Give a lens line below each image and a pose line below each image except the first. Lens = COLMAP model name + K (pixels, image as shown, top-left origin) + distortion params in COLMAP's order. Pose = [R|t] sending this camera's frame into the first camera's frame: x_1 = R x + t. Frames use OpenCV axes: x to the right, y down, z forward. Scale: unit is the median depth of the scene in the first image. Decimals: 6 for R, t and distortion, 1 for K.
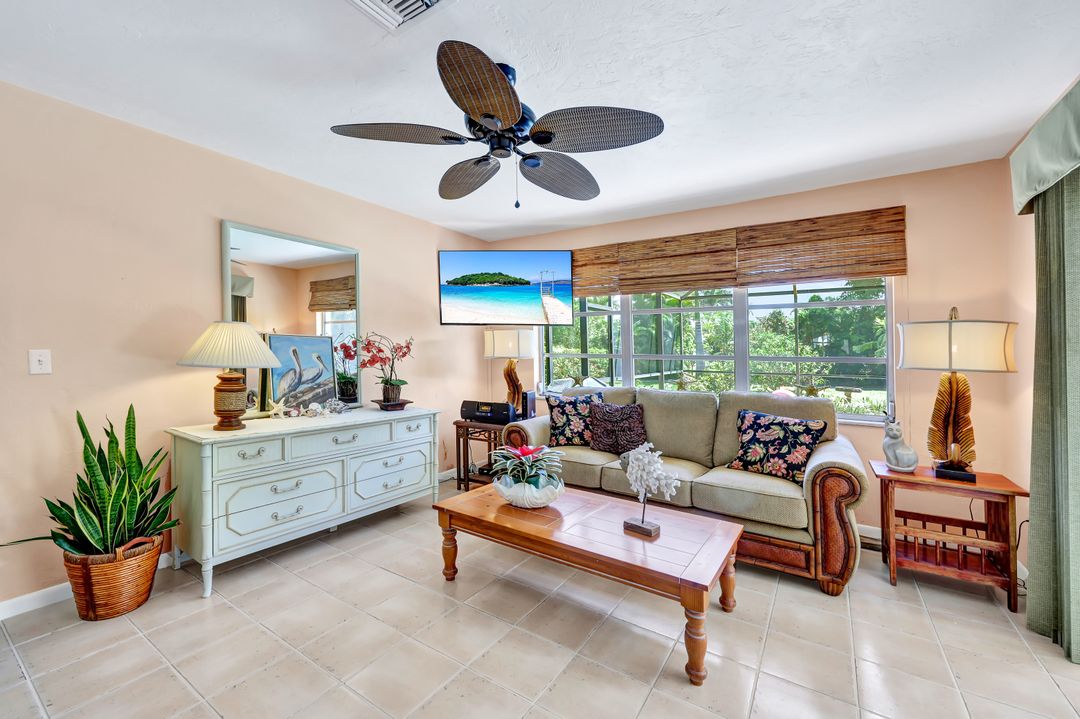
lens RADIAL K [[440.0, 0, 557.5], [0, 440.0, 361.8], [0, 0, 1]] dist [0.001722, 0.000081]
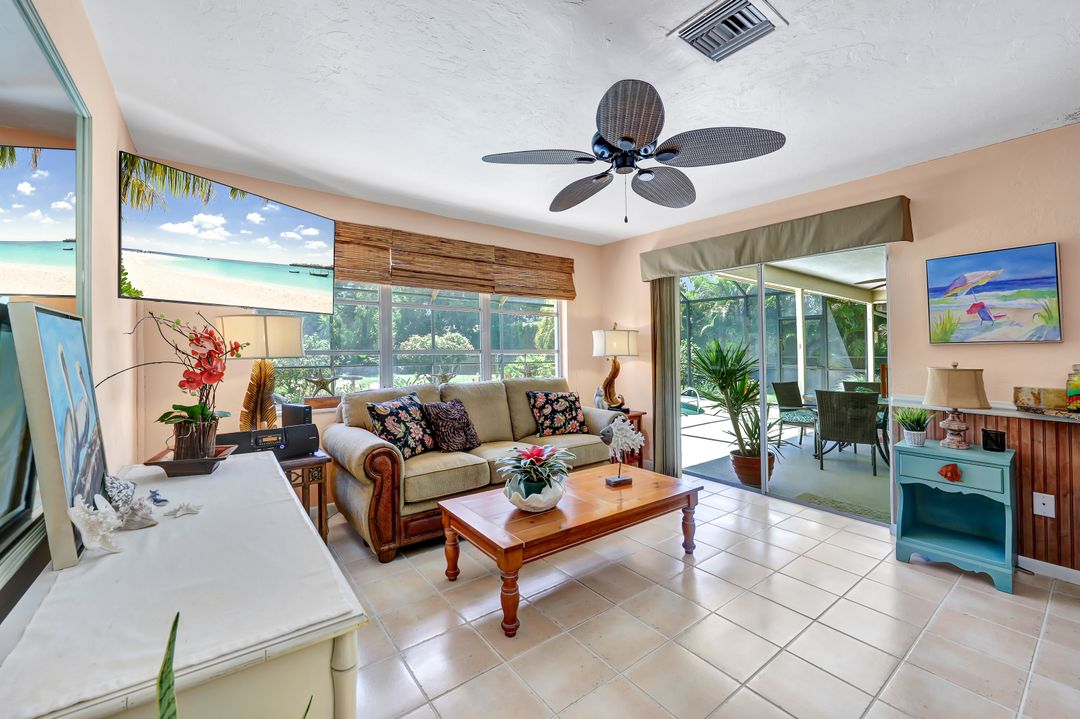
lens RADIAL K [[437.3, 0, 538.0], [0, 437.3, 341.3], [0, 0, 1]] dist [0.003937, 0.000364]
pose [[0.354532, 0.003834, 0.935036, -0.687709], [0.025543, 0.999579, -0.013784, -0.018194], [-0.934695, 0.028770, 0.354285, 0.458791]]
